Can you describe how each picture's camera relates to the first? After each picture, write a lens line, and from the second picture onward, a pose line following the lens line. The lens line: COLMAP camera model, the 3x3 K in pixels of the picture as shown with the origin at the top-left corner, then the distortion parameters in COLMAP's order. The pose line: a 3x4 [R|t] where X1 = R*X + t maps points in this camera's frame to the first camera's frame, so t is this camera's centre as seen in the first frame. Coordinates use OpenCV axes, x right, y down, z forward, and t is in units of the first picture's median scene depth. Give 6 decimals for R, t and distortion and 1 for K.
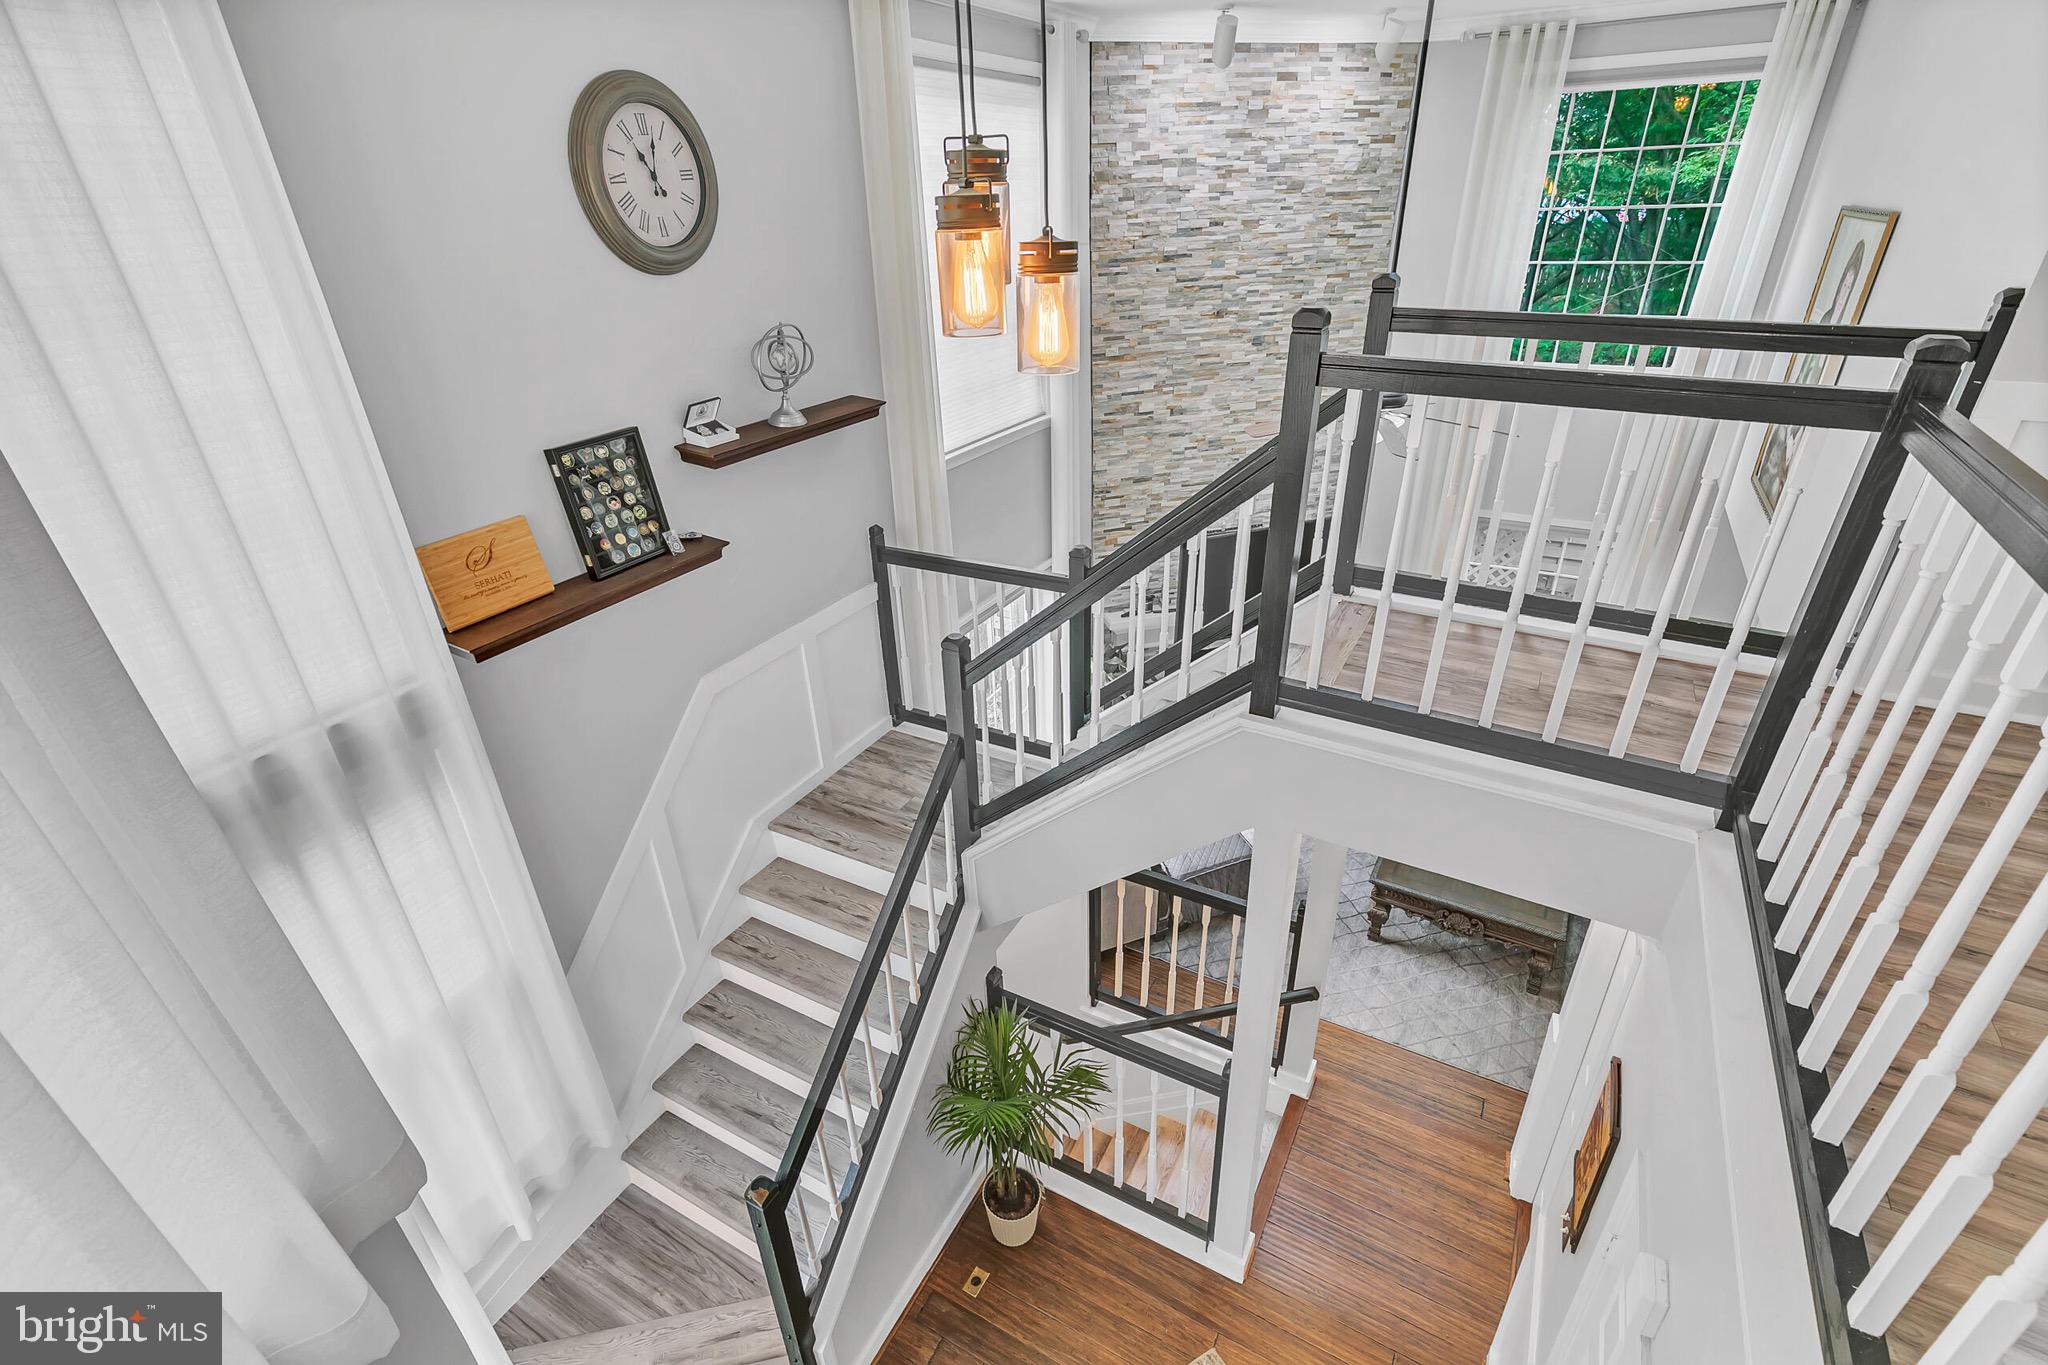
lens RADIAL K [[945.2, 0, 1028.6], [0, 945.2, 679.3], [0, 0, 1]] dist [0.009133, -0.000057]
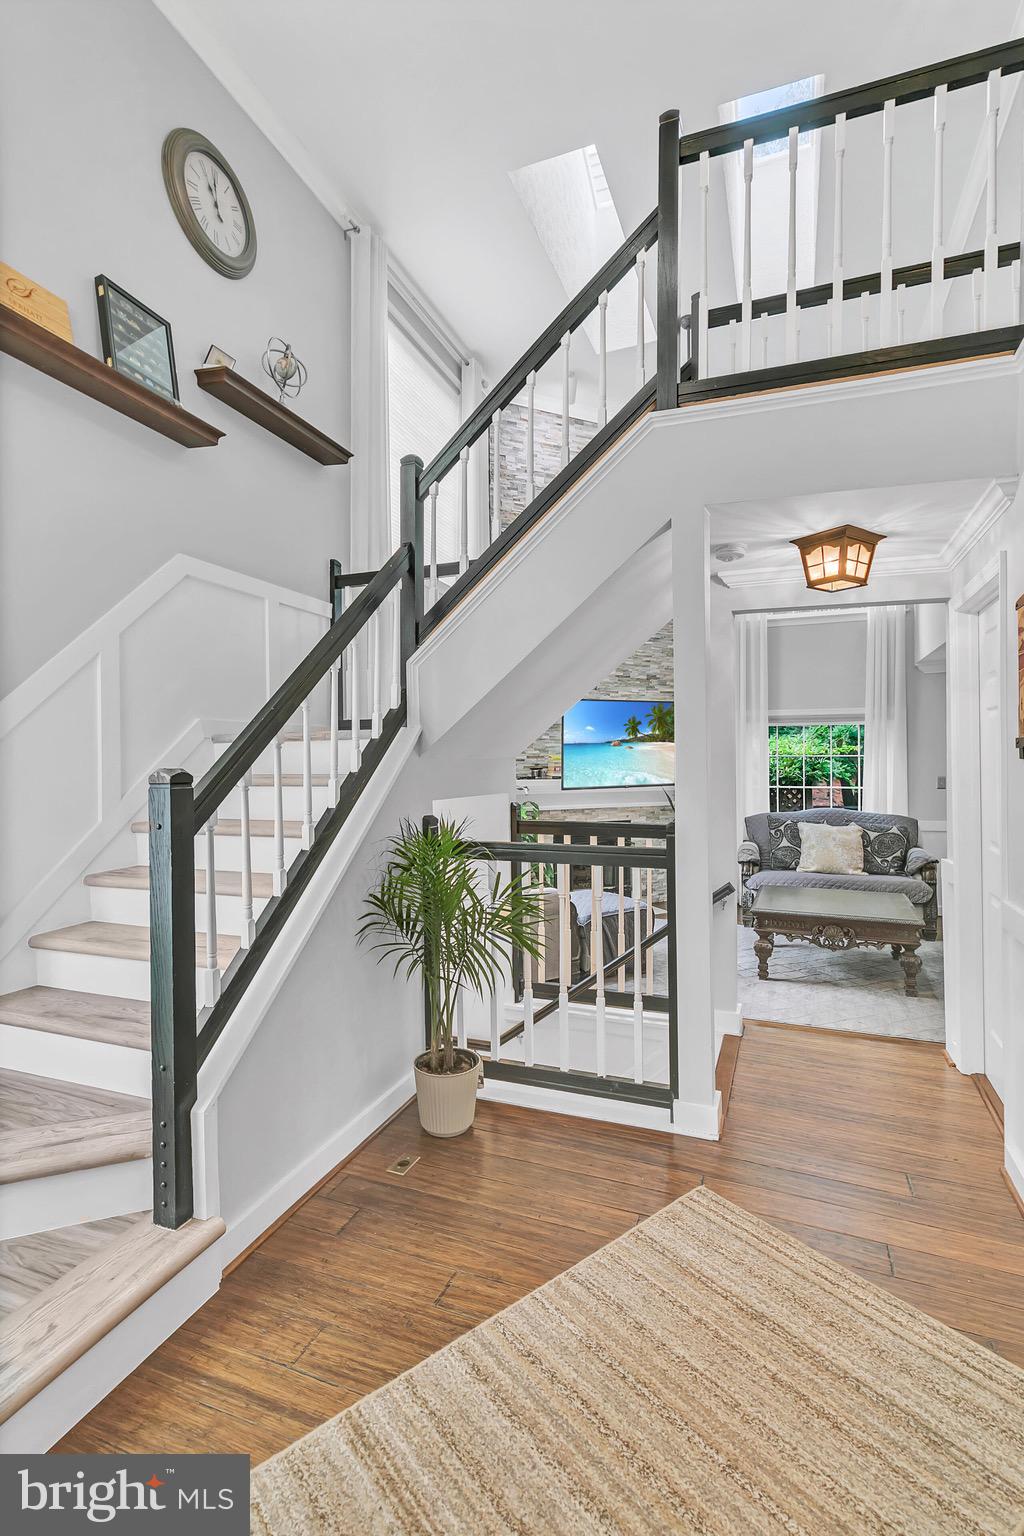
lens RADIAL K [[708.9, 0, 527.3], [0, 708.9, 751.6], [0, 0, 1]] dist [0.009133, -0.000057]
pose [[0.989010, 0.021400, 0.146291, -0.029510], [0.050228, 0.881985, -0.468593, 0.384839], [-0.139054, 0.470791, 0.871218, 0.184652]]
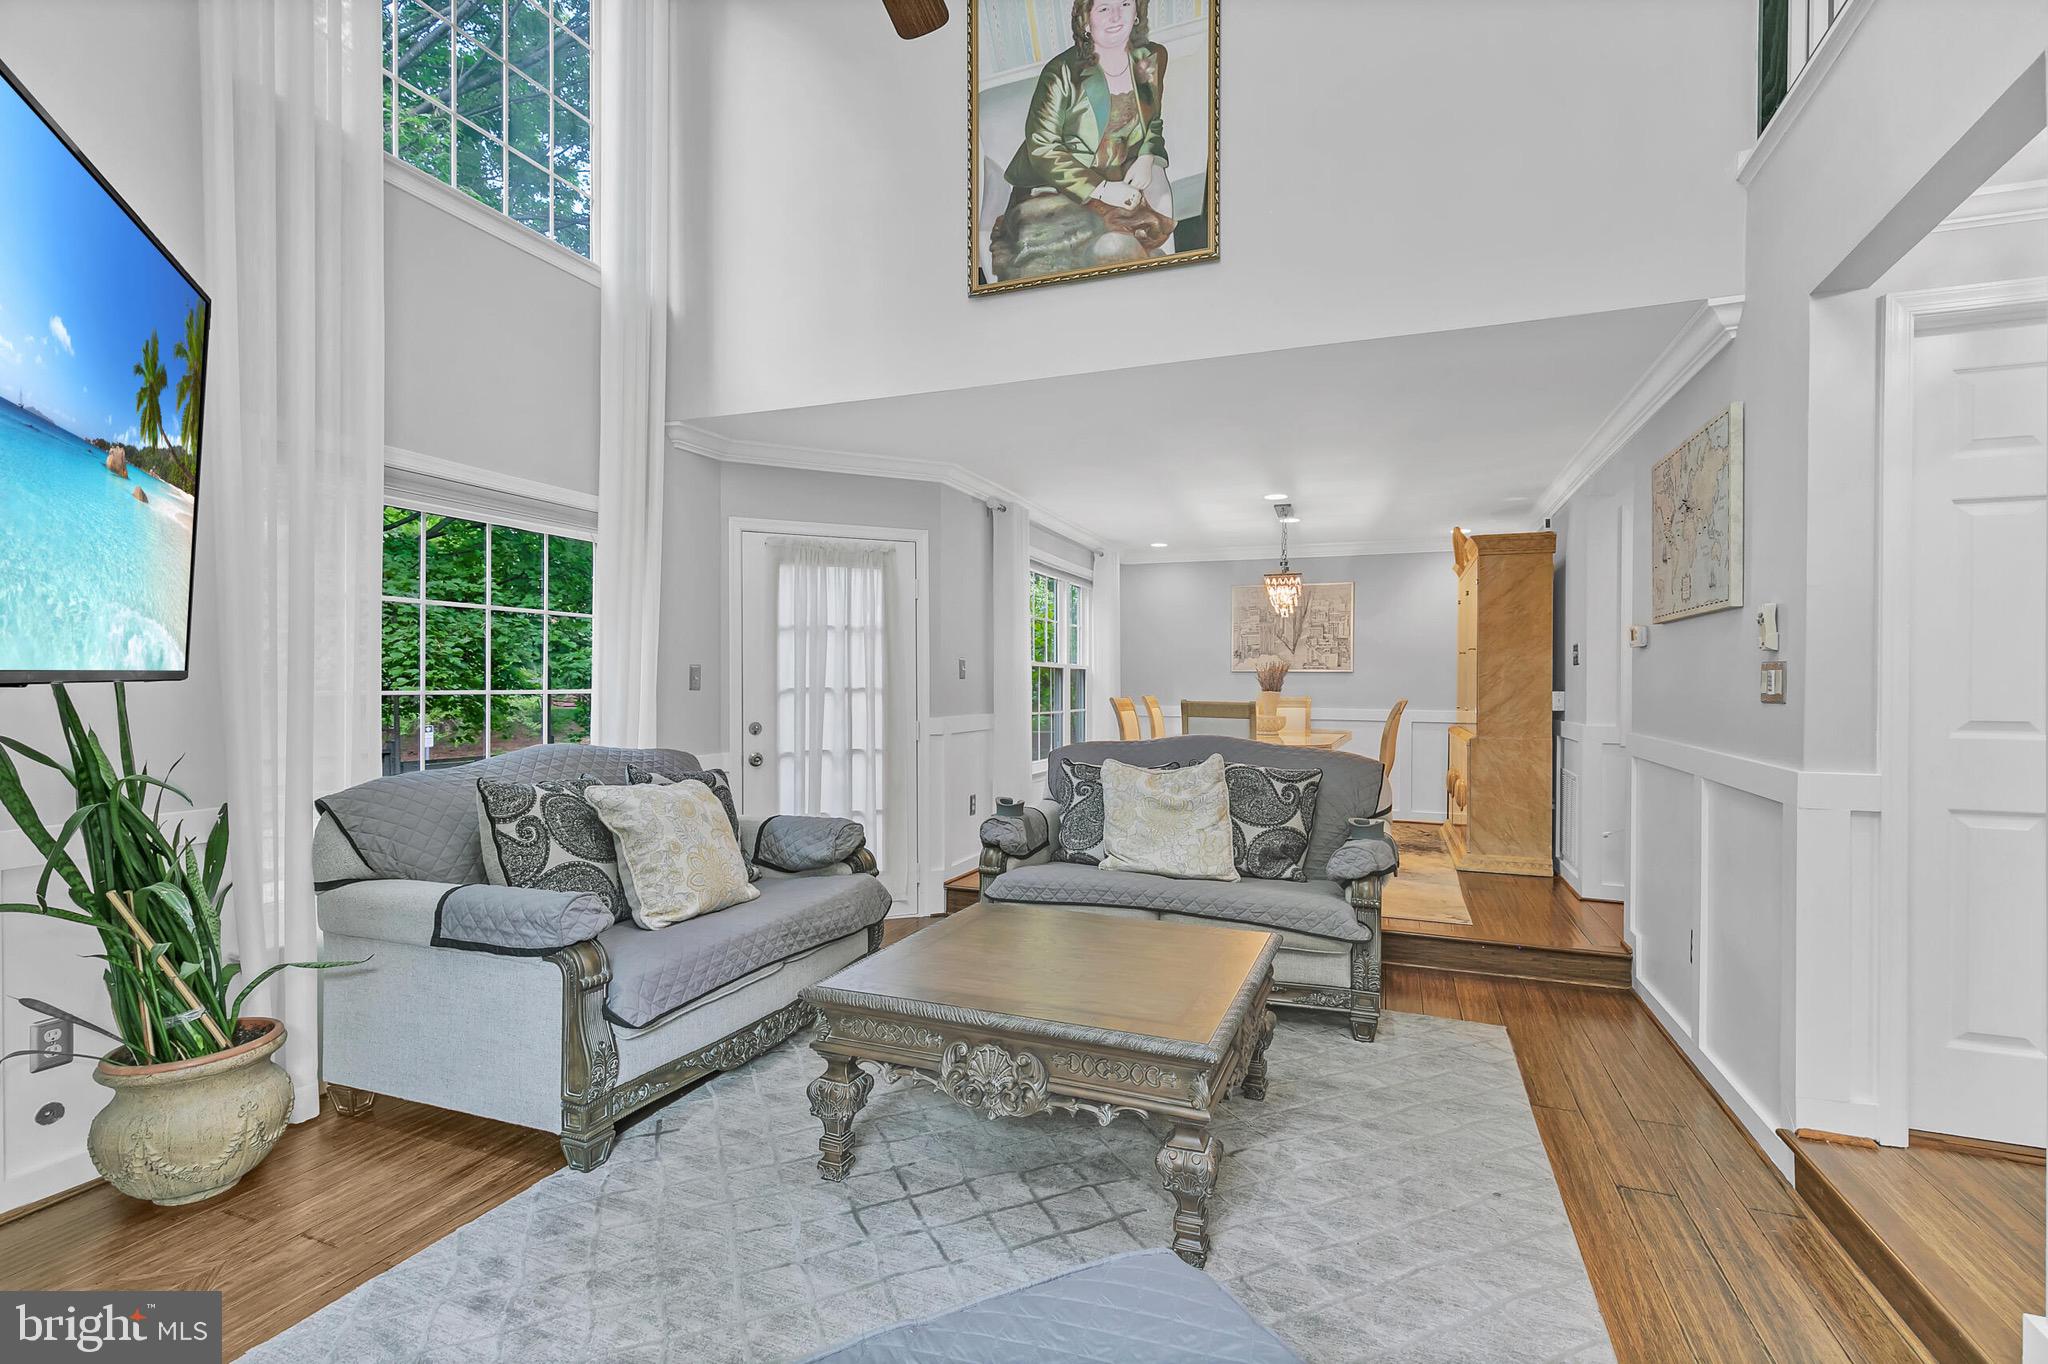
lens RADIAL K [[945.2, 0, 1017.8], [0, 945.2, 681.0], [0, 0, 1]] dist [0.009133, -0.000057]
pose [[-0.121920, 0.024418, 0.992240, 0.018612], [0.456899, 0.888858, 0.034267, 0.039311], [-0.881124, 0.457531, -0.119526, 0.935015]]
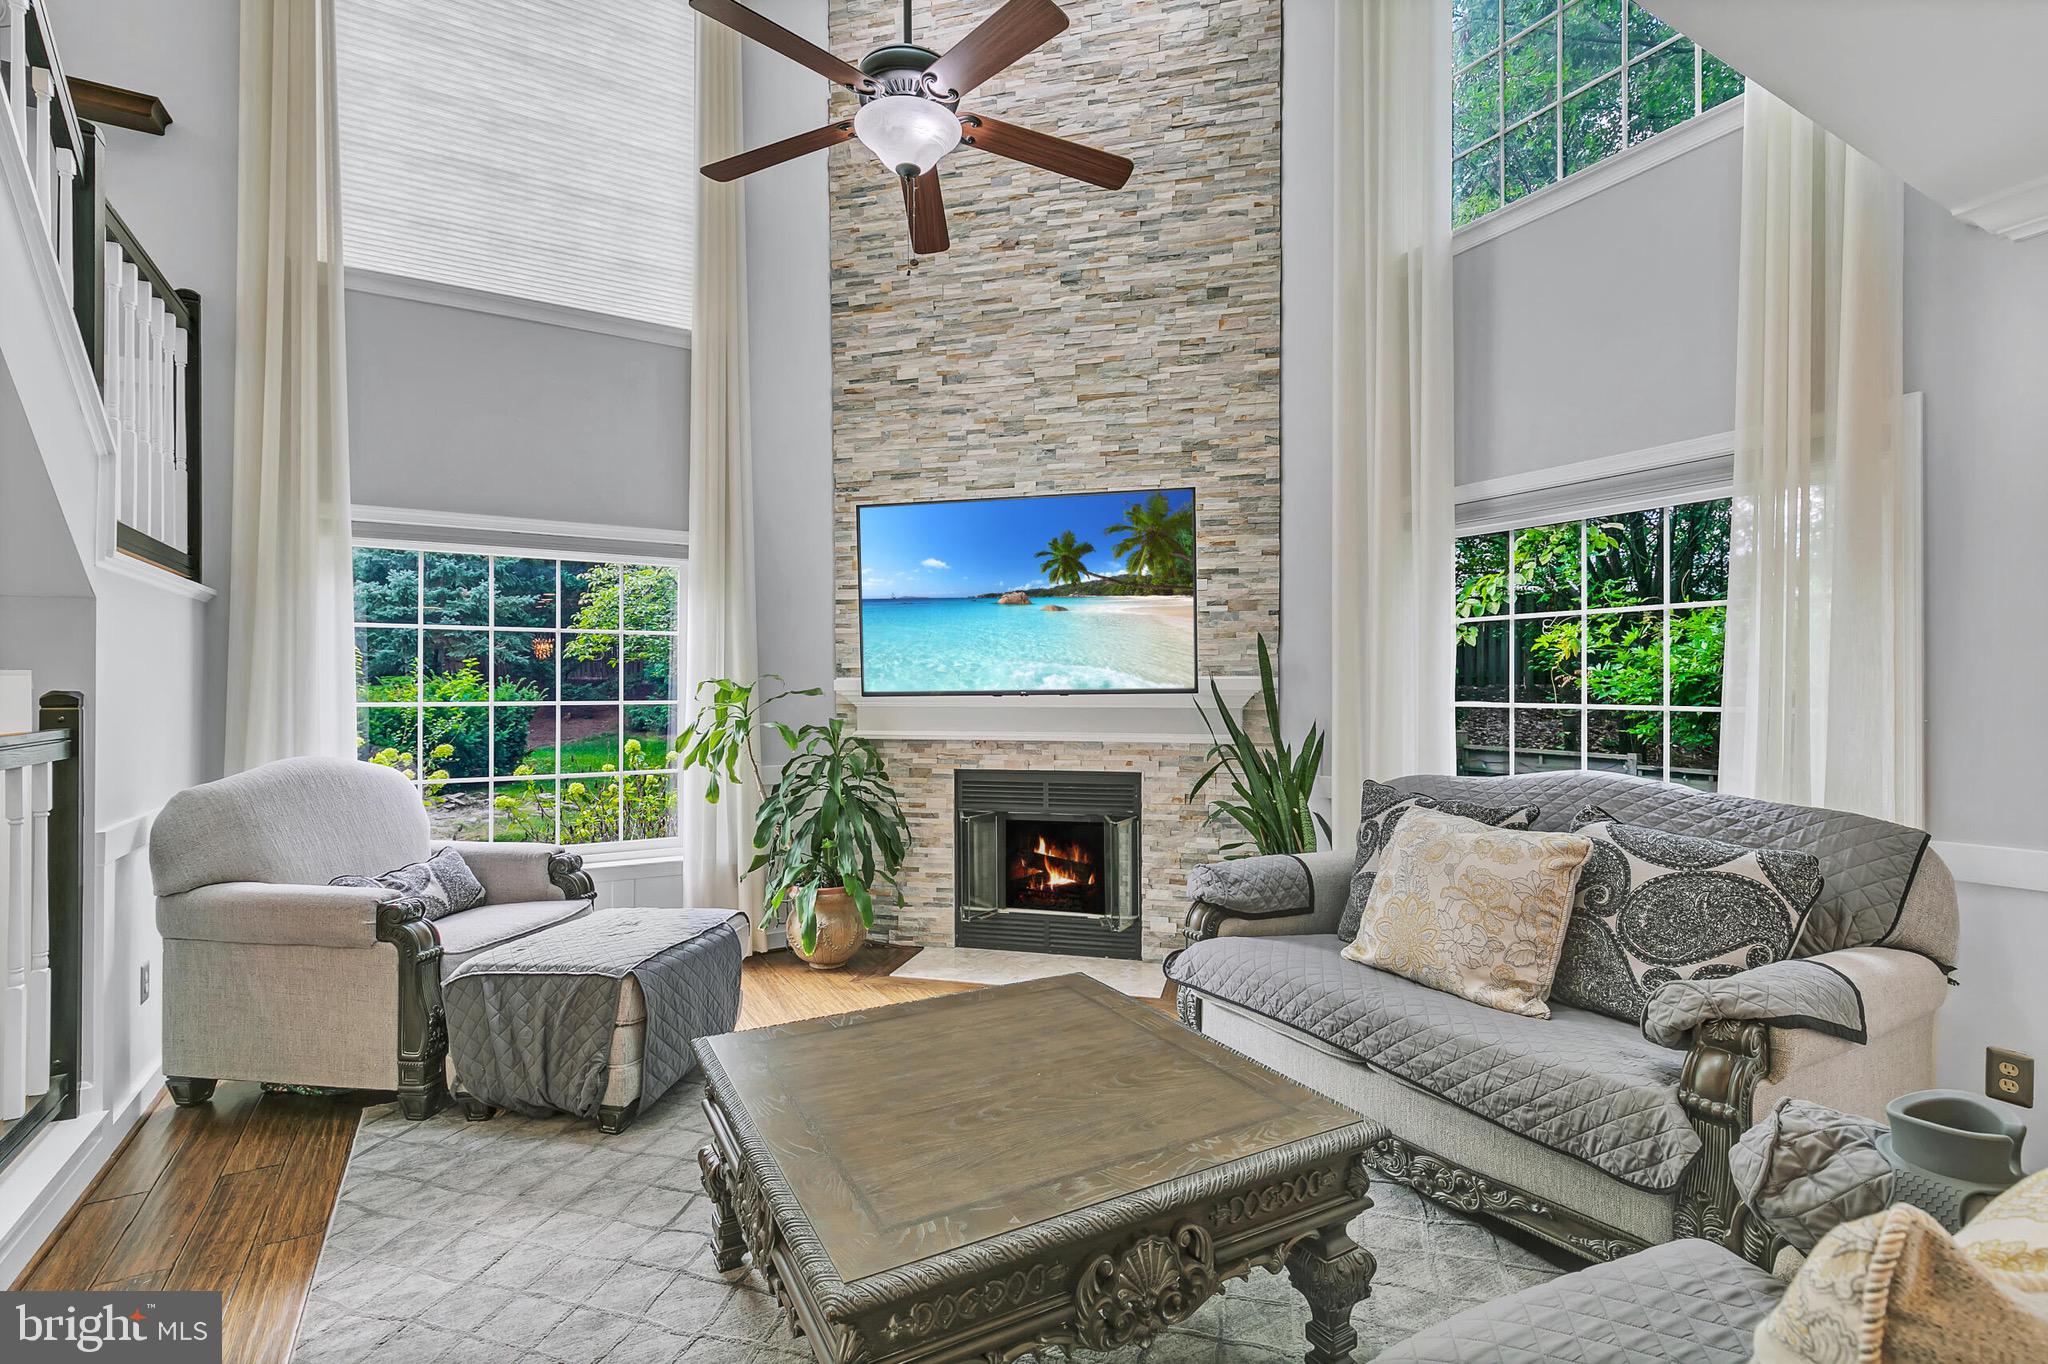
lens RADIAL K [[945.2, 0, 1039.4], [0, 945.2, 673.6], [0, 0, 1]] dist [0.009133, -0.000057]
pose [[0.853298, 0.016806, -0.521153, 0.608862], [-0.256005, 0.884225, -0.390651, 0.173750], [0.454251, 0.466760, 0.758810, 0.632425]]
